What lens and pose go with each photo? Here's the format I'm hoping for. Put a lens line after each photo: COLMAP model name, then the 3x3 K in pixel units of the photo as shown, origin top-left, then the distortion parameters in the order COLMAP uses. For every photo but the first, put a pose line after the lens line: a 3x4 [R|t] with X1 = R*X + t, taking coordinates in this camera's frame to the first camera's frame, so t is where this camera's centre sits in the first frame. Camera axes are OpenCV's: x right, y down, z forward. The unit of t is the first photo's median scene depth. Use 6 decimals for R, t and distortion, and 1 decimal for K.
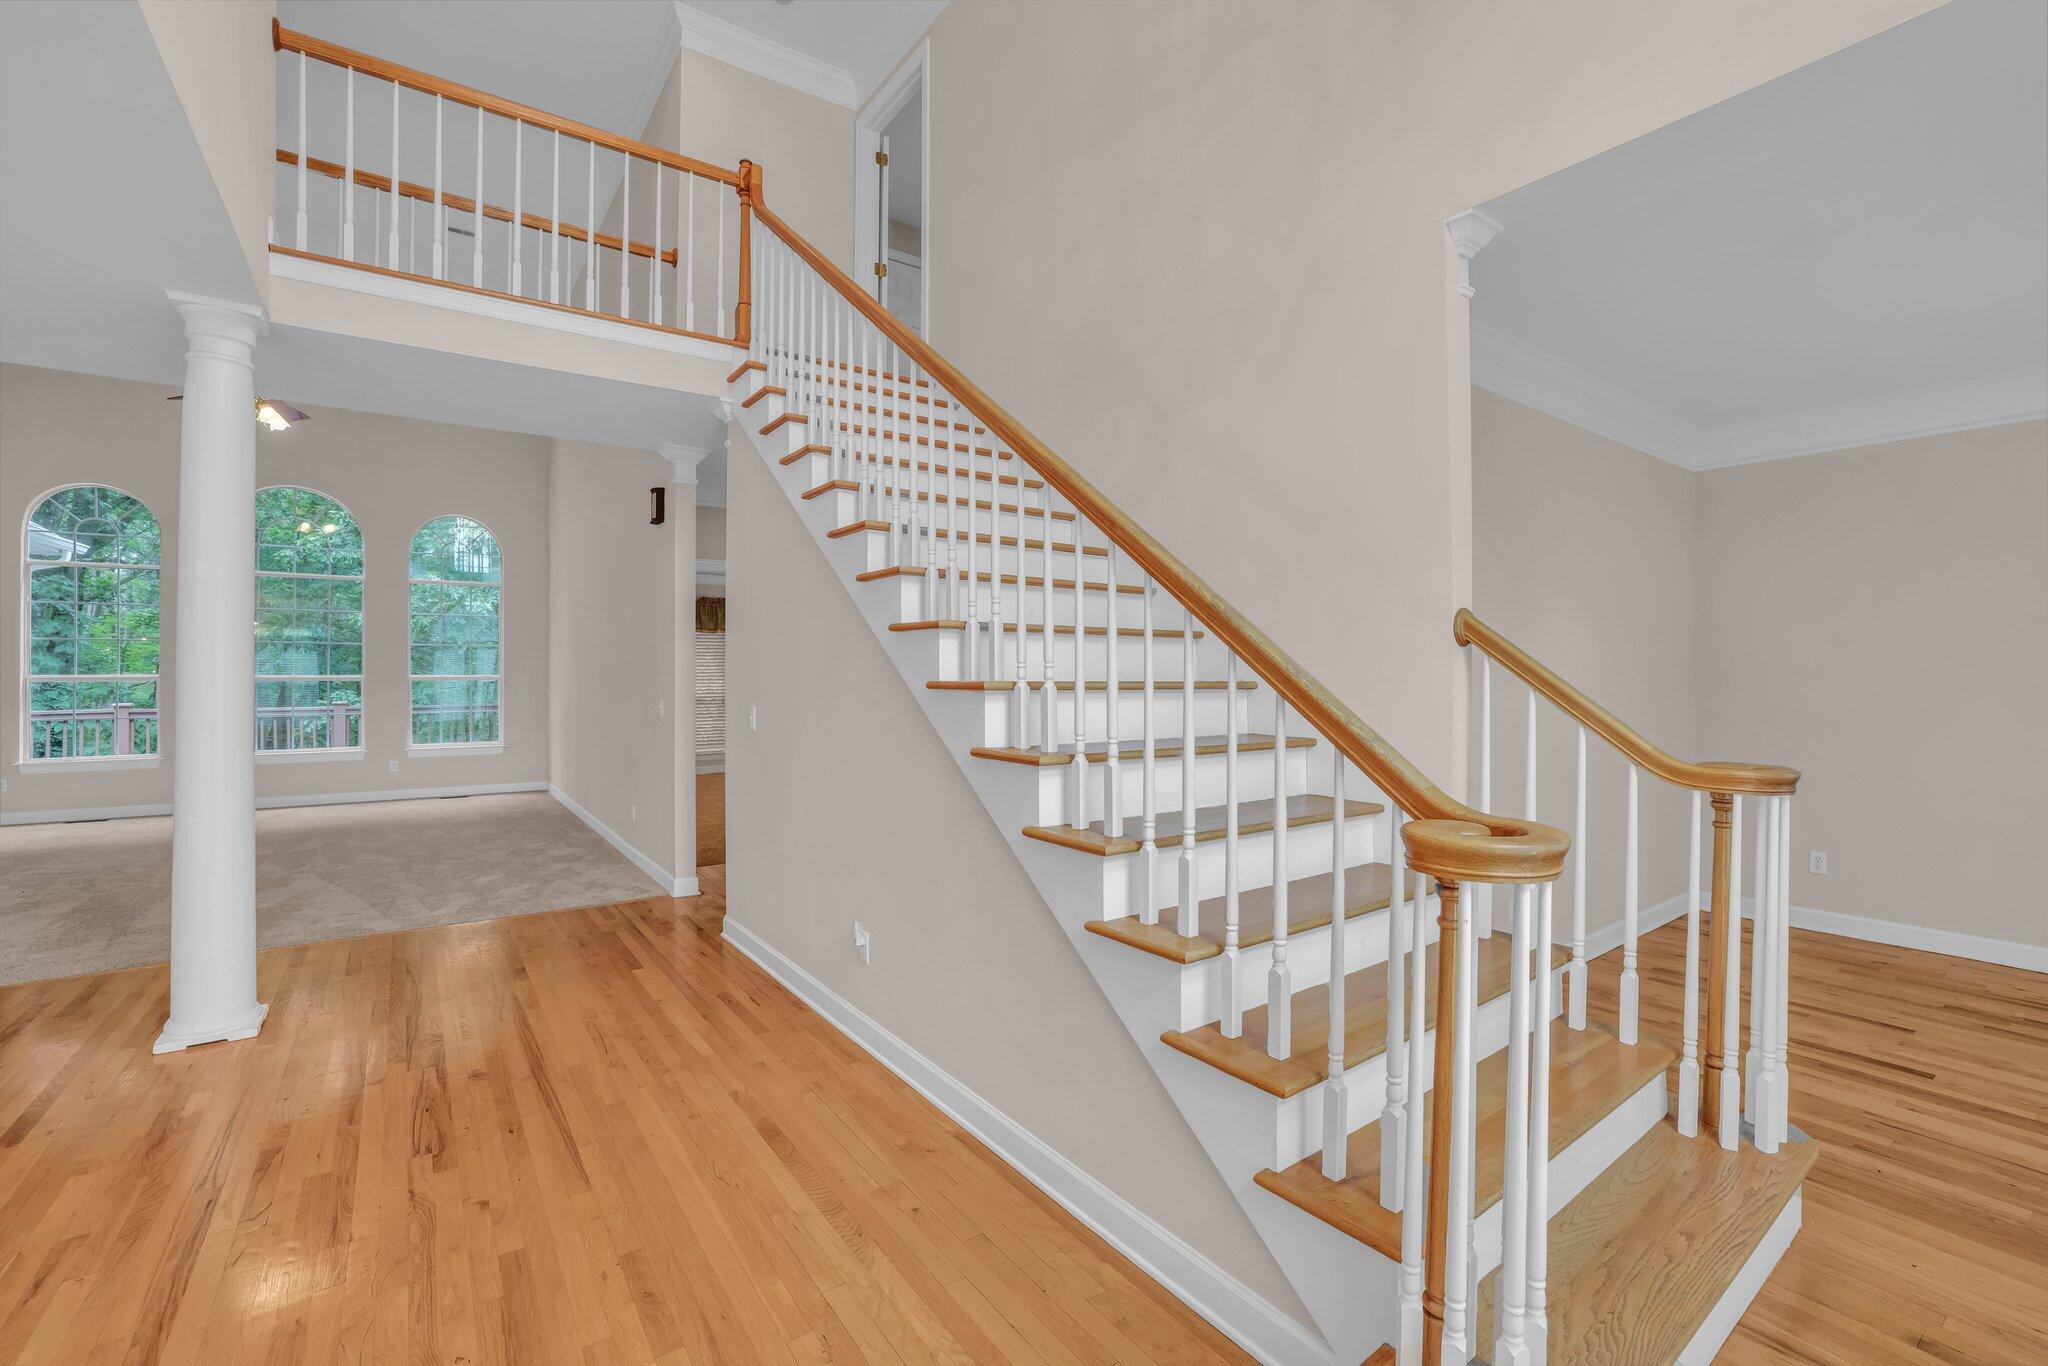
lens RADIAL K [[837.3, 0, 1024.0], [0, 837.3, 683.0], [0, 0, 1]] dist [-0.010055, 0.000212]
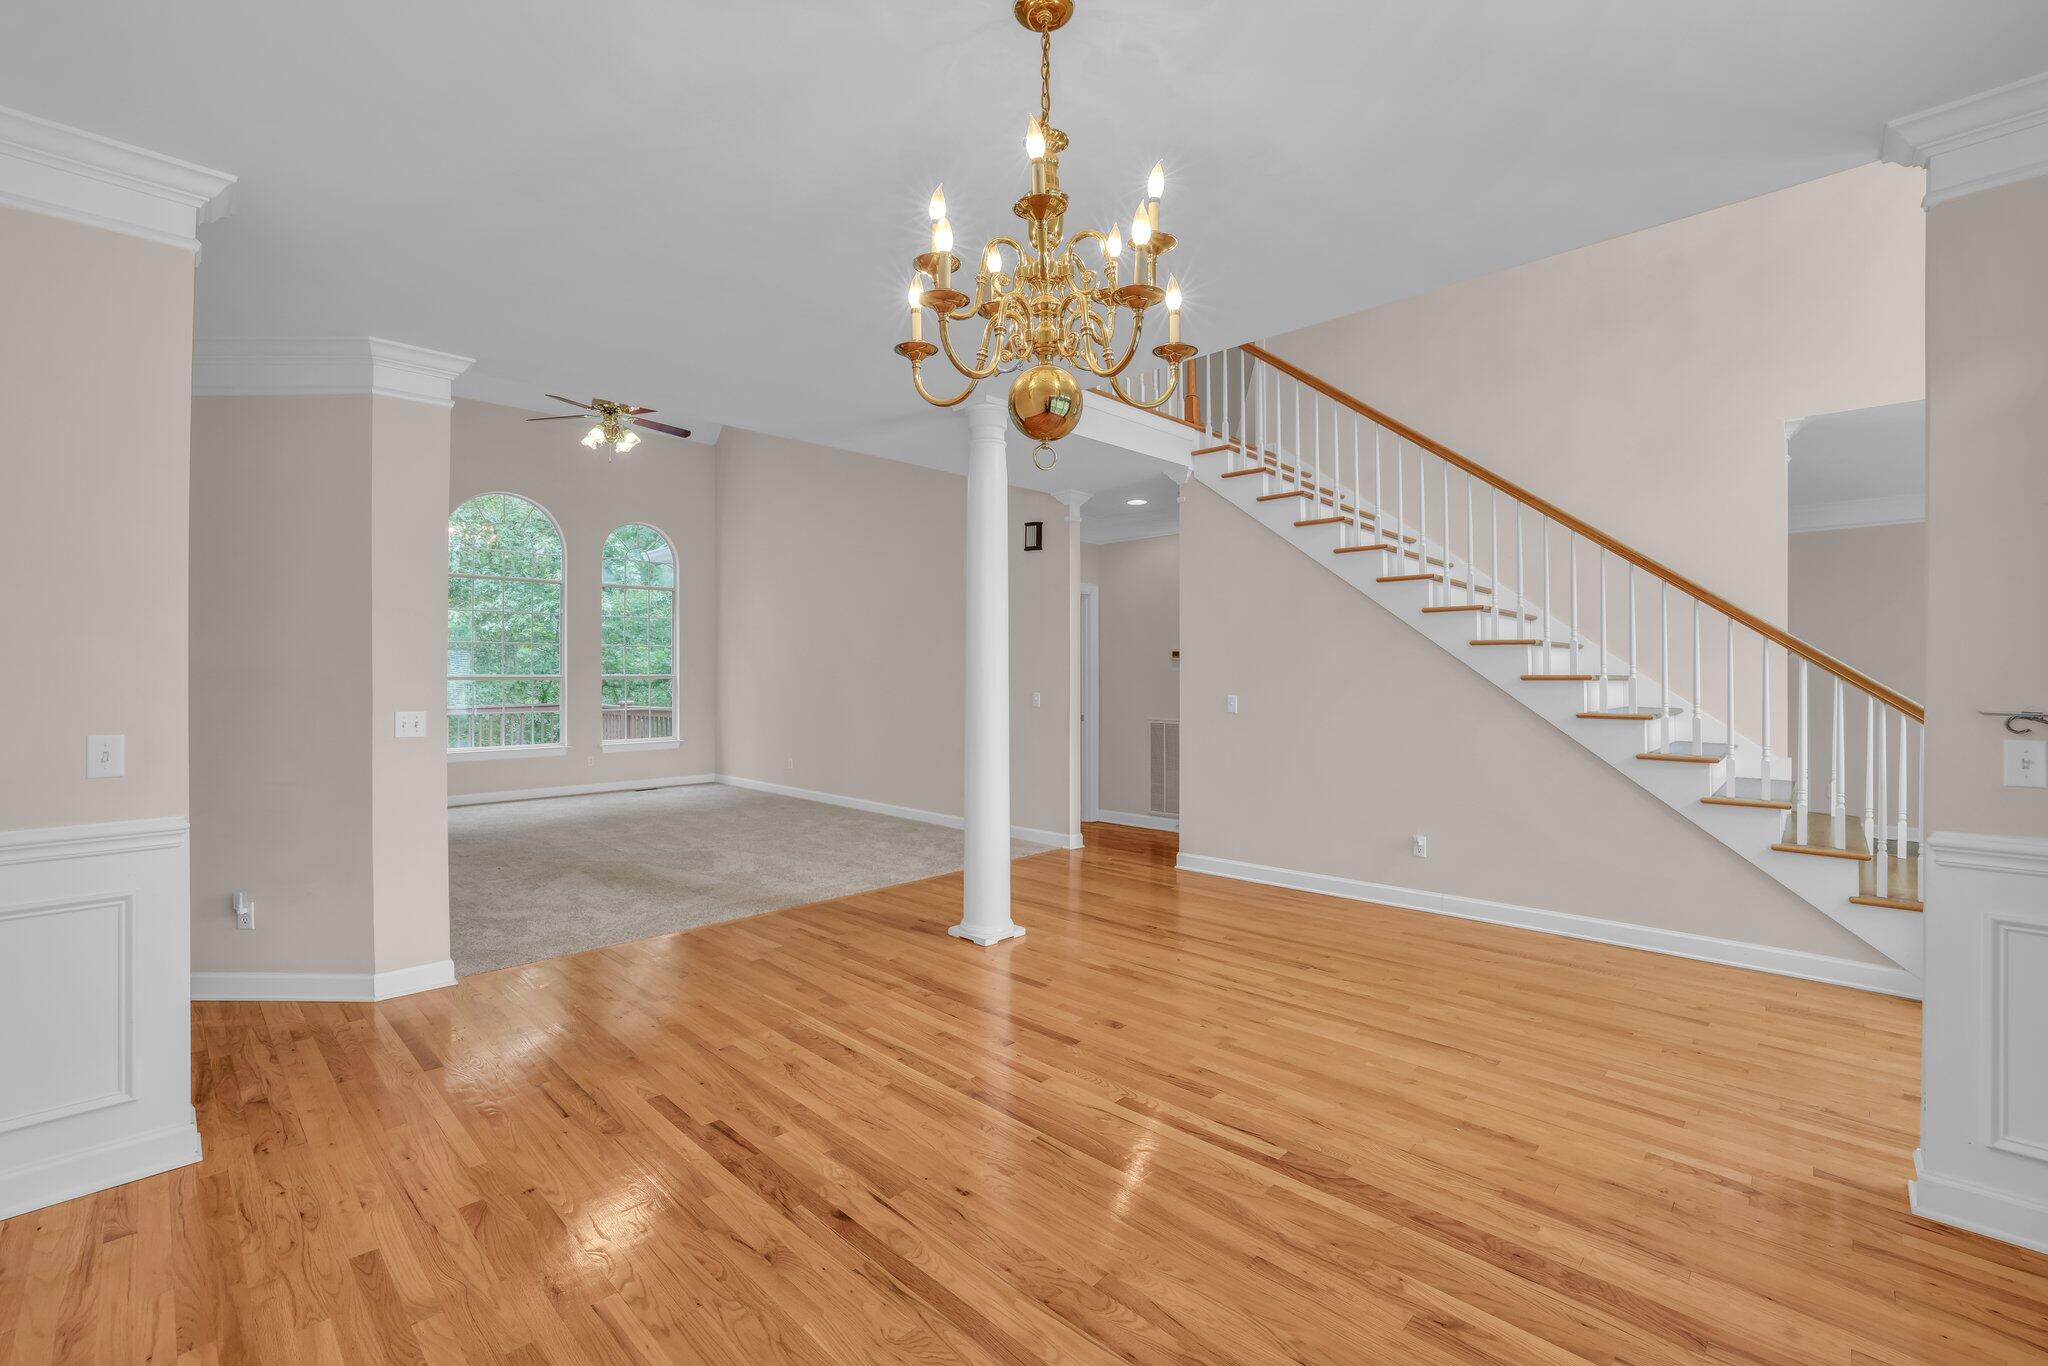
lens RADIAL K [[871.2, 0, 1022.8], [0, 871.2, 673.9], [0, 0, 1]] dist [-0.002417, -0.000027]
pose [[0.979226, -0.006696, 0.202661, -1.544041], [0.007297, 0.999971, -0.002222, -0.007271], [-0.202640, 0.003655, 0.979247, -0.535716]]
